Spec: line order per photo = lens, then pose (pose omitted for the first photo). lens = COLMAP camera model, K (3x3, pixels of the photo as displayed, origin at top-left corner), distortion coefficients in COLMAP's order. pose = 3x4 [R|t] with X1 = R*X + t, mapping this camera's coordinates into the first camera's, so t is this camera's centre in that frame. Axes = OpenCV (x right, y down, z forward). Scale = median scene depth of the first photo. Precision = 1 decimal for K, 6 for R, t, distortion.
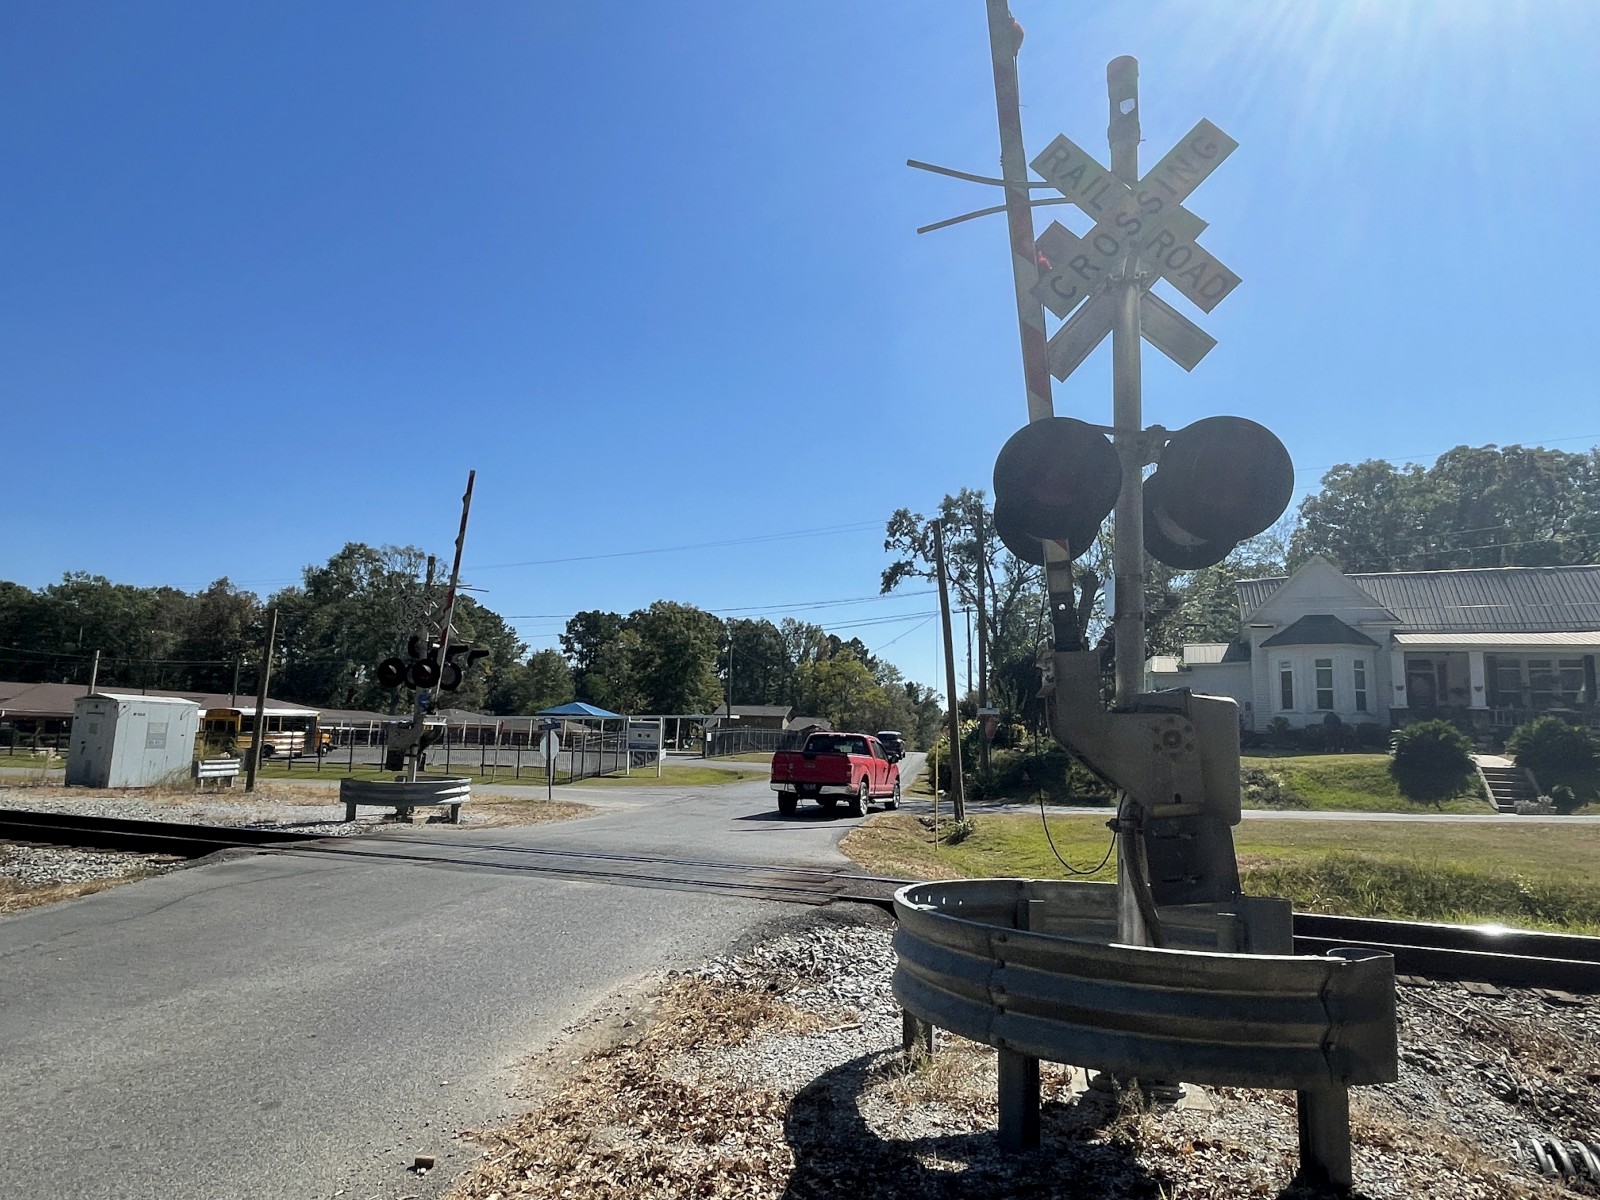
lens RADIAL K [[999.2, 0, 810.0], [0, 999.2, 600.1], [0, 0, 1]] dist [0.003567, -0.000576]
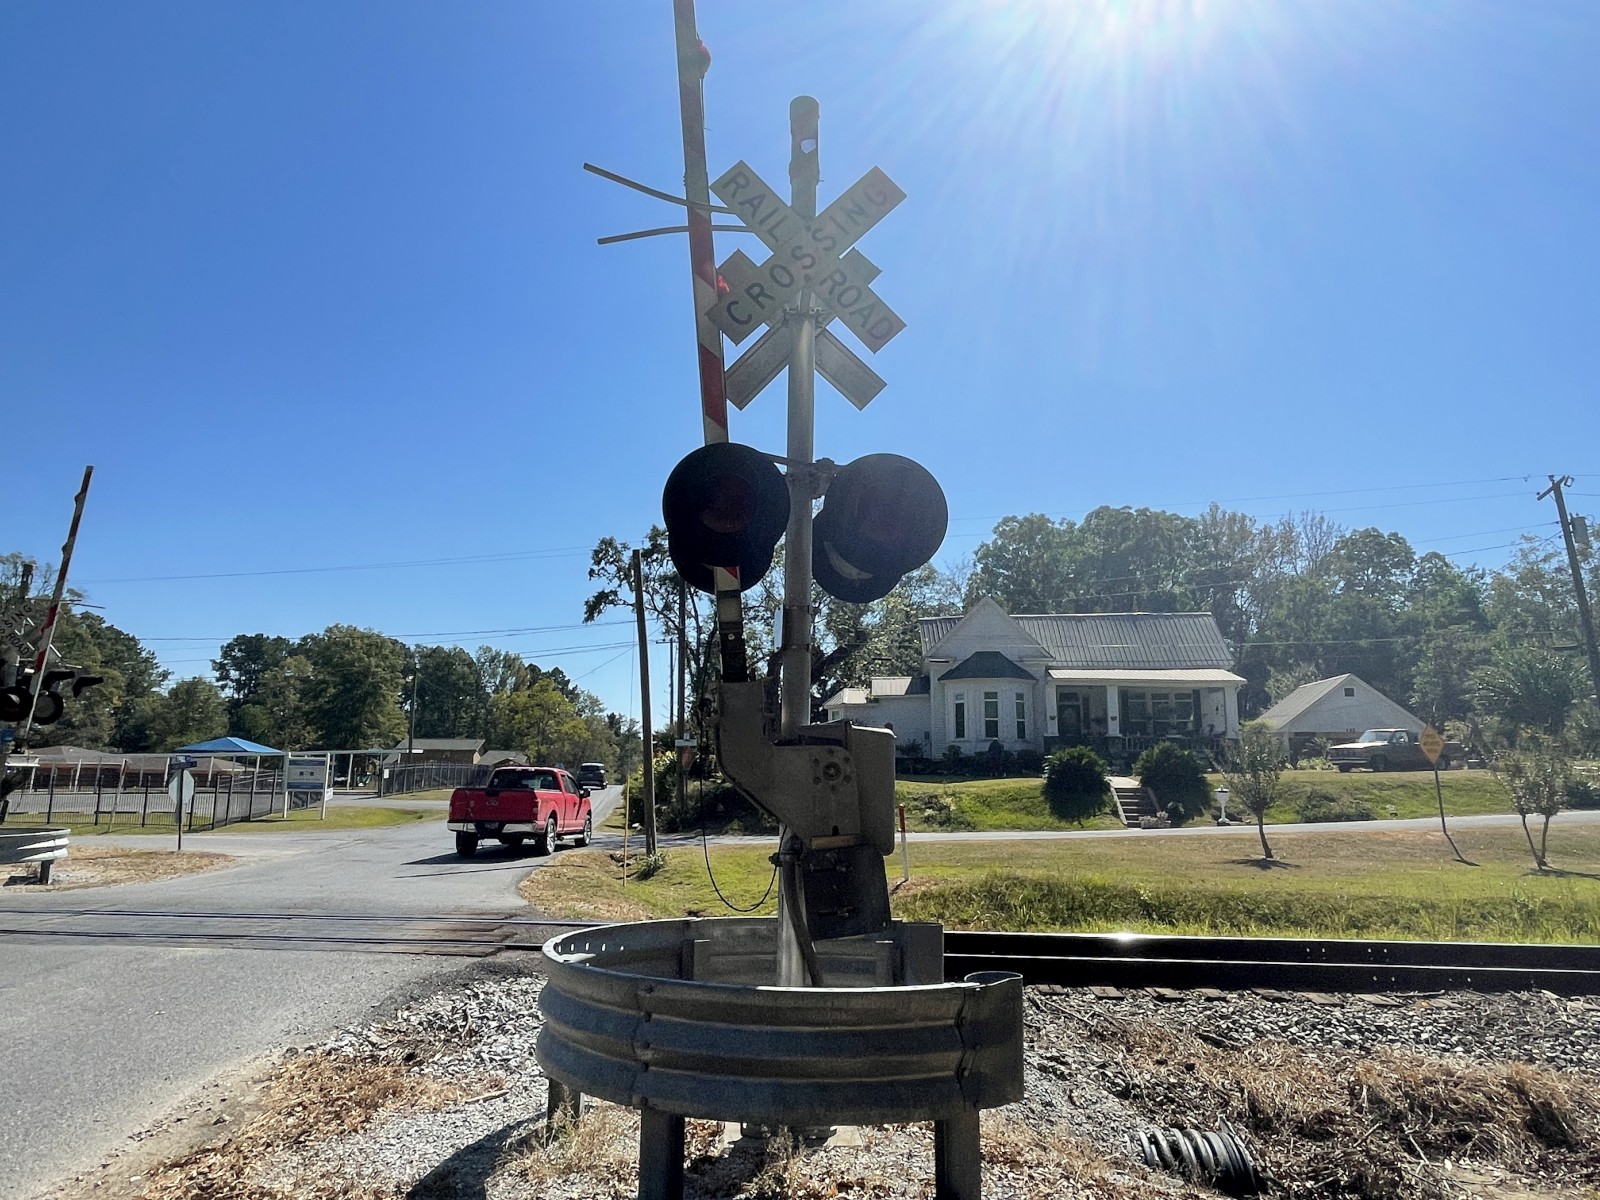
lens RADIAL K [[999.2, 0, 804.4], [0, 999.2, 601.1], [0, 0, 1]] dist [0.003567, -0.000576]
pose [[0.958992, 0.030111, 0.281829, 0.002441], [-0.021658, 0.999219, -0.033062, 0.000152], [-0.282604, 0.025602, 0.958895, 0.002248]]
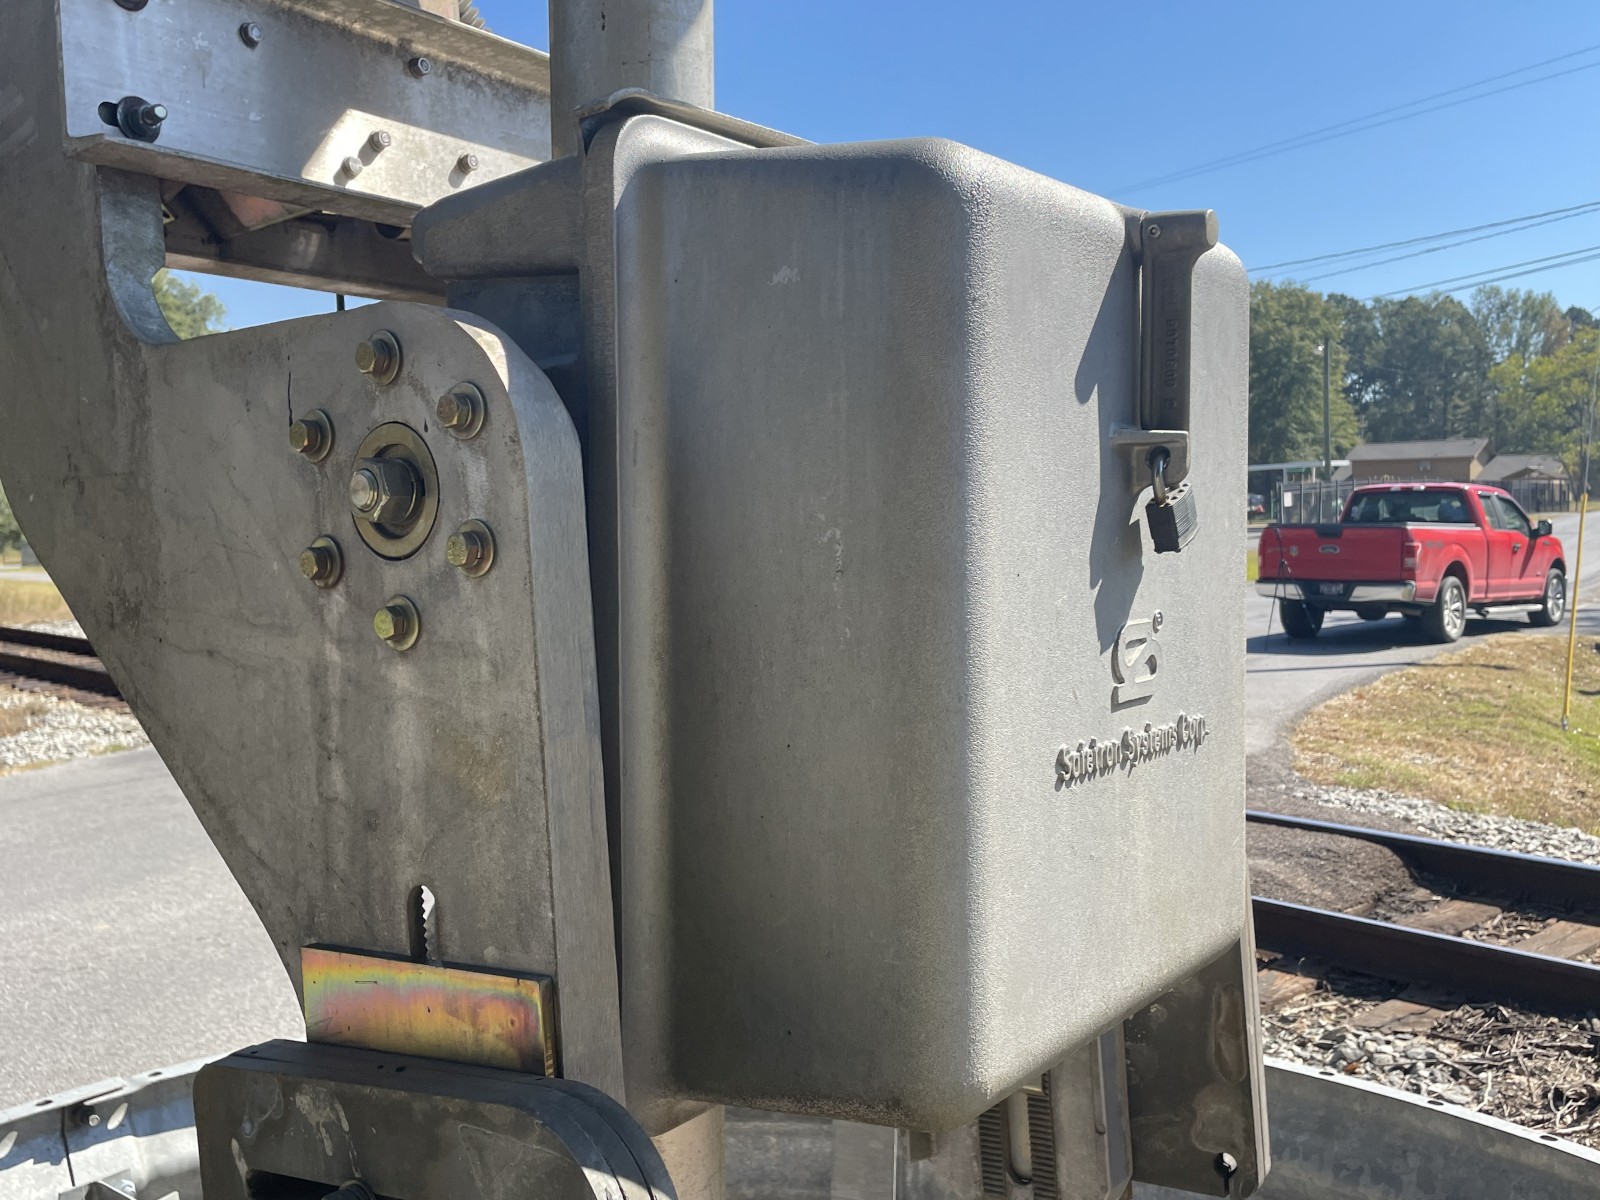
lens RADIAL K [[1498.8, 0, 796.6], [0, 1498.8, 596.8], [0, 0, 1]] dist [0.043494, 0.000000]
pose [[0.893703, -0.019428, -0.448238, 0.024795], [0.106300, 0.979785, 0.169476, 0.006109], [0.435884, -0.199109, 0.877702, 0.041521]]
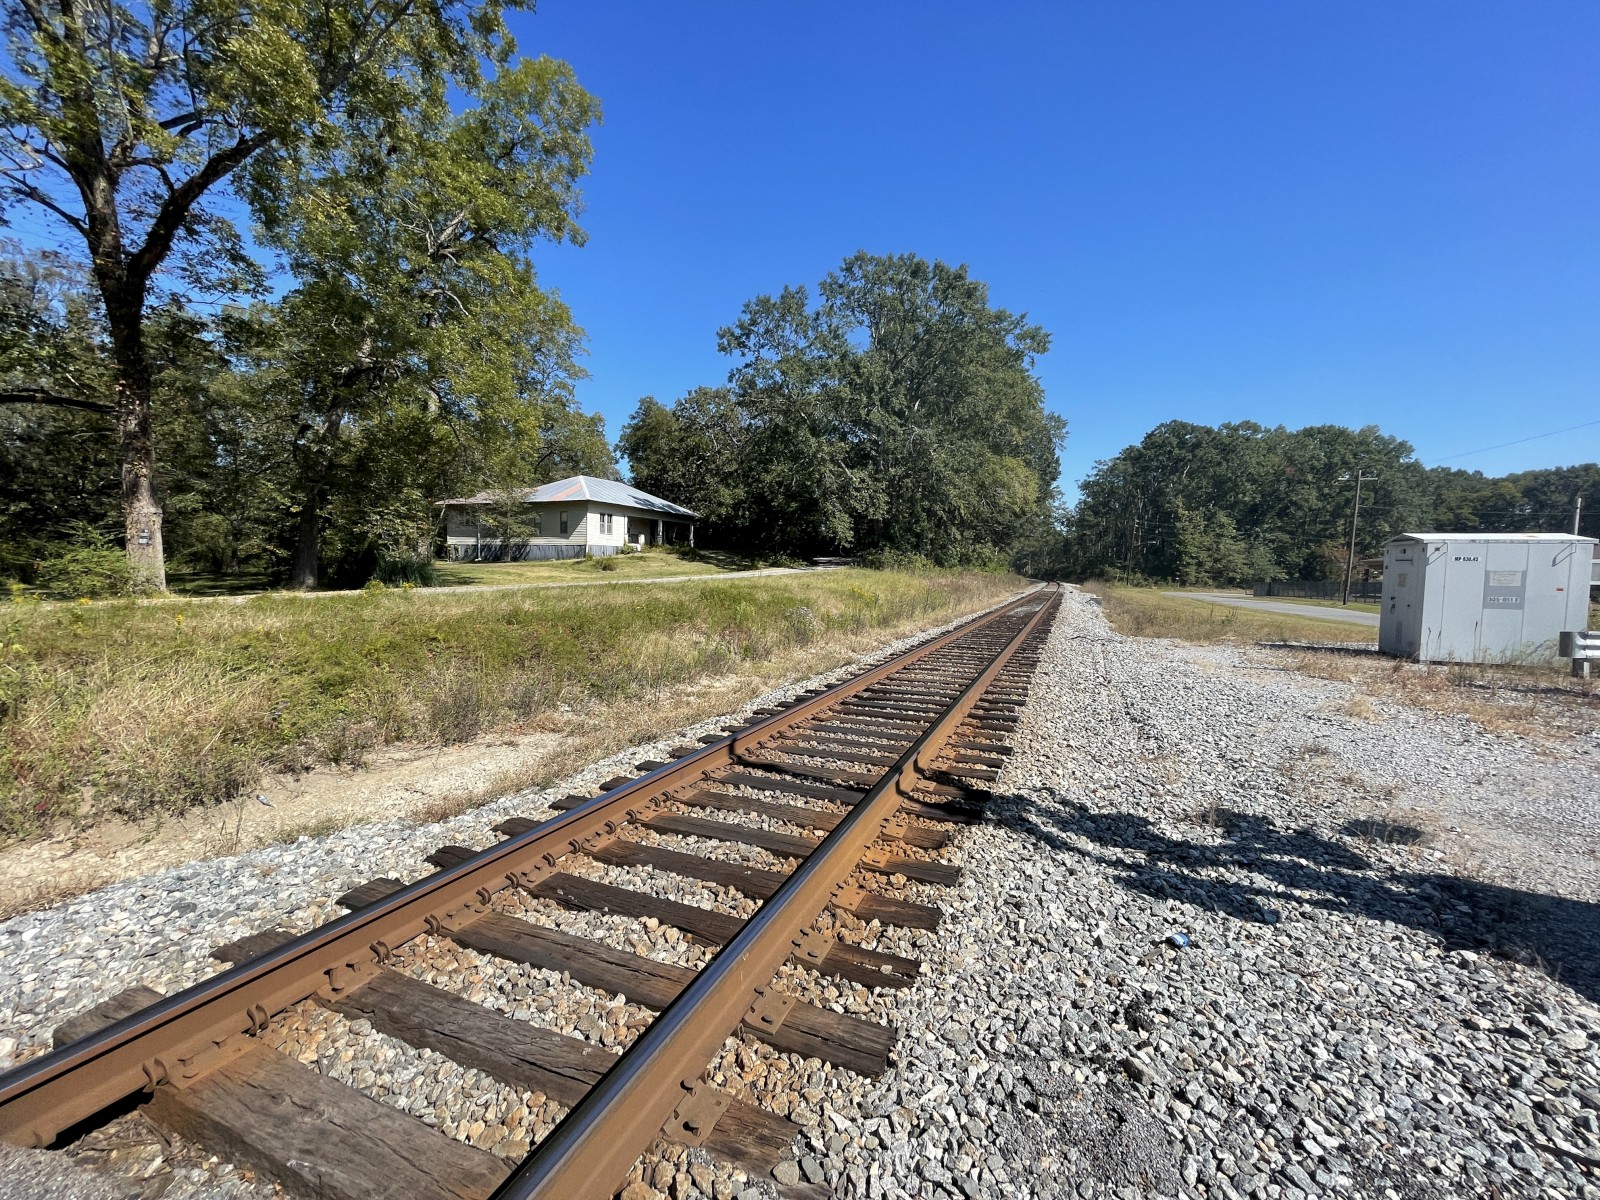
lens RADIAL K [[644.8, 0, 802.1], [0, 644.8, 606.2], [0, 0, 1]] dist [-0.001004, -0.000494]
pose [[-0.017440, 0.025285, -0.999528, -0.066370], [0.127963, 0.991516, 0.022849, 0.023569], [0.991626, -0.127504, -0.020527, 0.167706]]
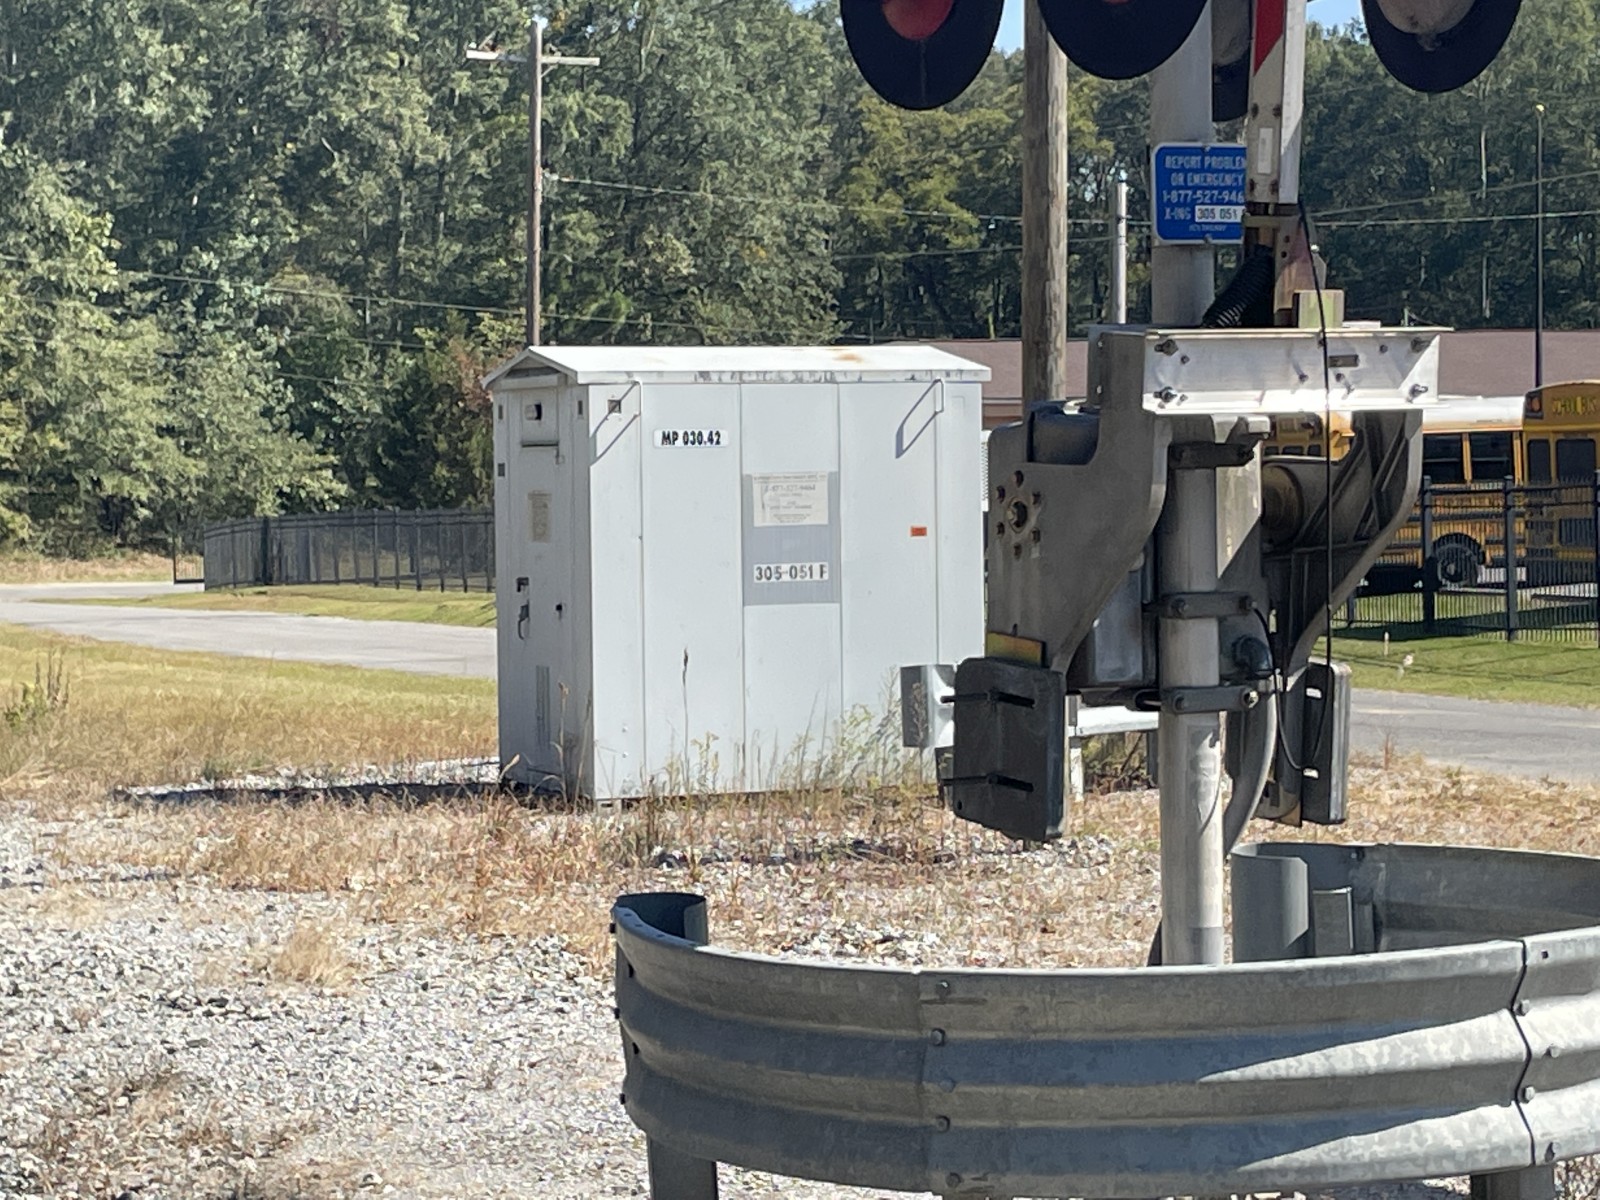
lens RADIAL K [[3940.1, 0, 795.9], [0, 3940.1, 593.3], [0, 0, 1]] dist [0.235312, 0.000000]
pose [[0.668300, -0.022042, -0.743566, -0.021254], [0.146997, 0.983764, 0.102955, 0.020212], [0.729224, -0.178107, 0.660689, 0.148520]]
